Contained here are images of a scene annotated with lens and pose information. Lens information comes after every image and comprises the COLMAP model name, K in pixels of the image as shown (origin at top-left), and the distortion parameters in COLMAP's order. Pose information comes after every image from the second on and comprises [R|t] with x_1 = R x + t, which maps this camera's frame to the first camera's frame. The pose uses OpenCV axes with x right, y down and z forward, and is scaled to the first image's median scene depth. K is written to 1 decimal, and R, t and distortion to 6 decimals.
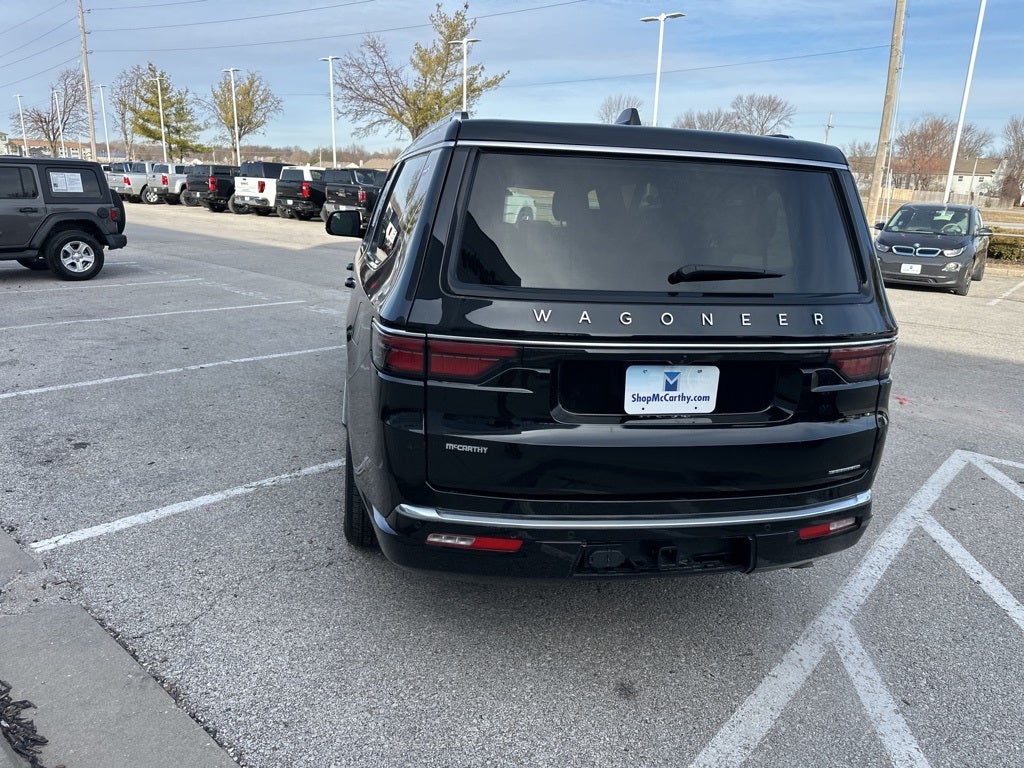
lens RADIAL K [[715.2, 0, 510.1], [0, 715.2, 378.2], [0, 0, 1]] dist [0.043534, -0.048825]
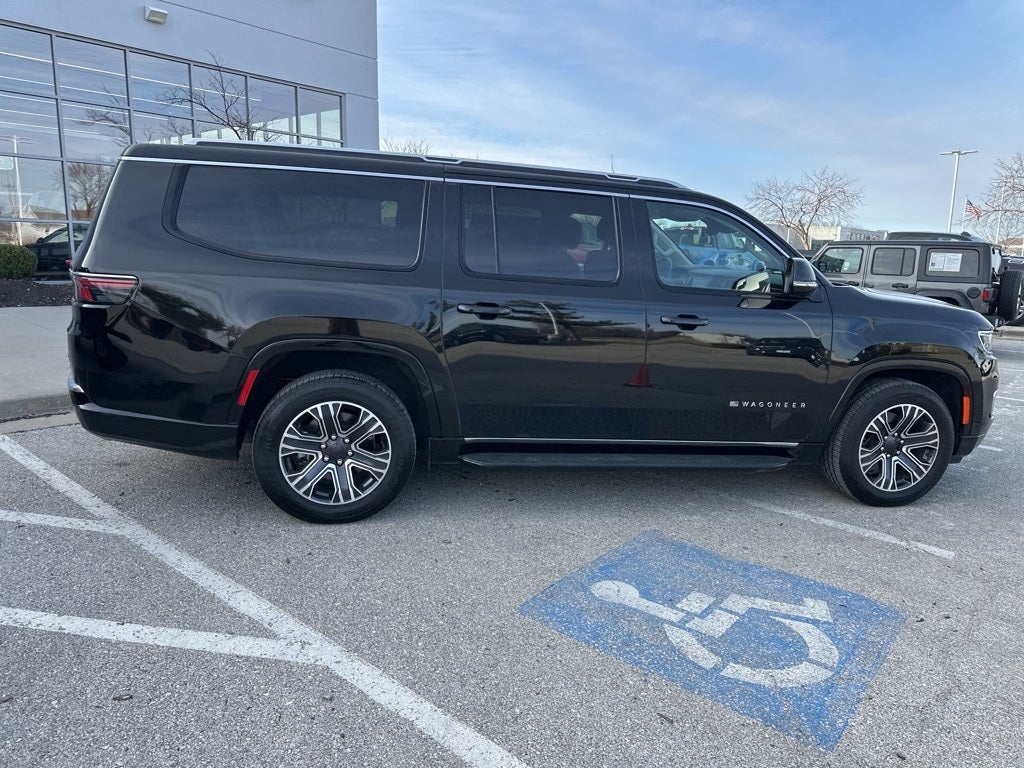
lens RADIAL K [[715.2, 0, 508.0], [0, 715.2, 379.0], [0, 0, 1]] dist [0.043534, -0.048825]
pose [[0.017280, 0.141040, -0.989853, 2.110873], [-0.292469, 0.947413, 0.129888, -0.310372], [0.956119, 0.287257, 0.057621, 1.918889]]
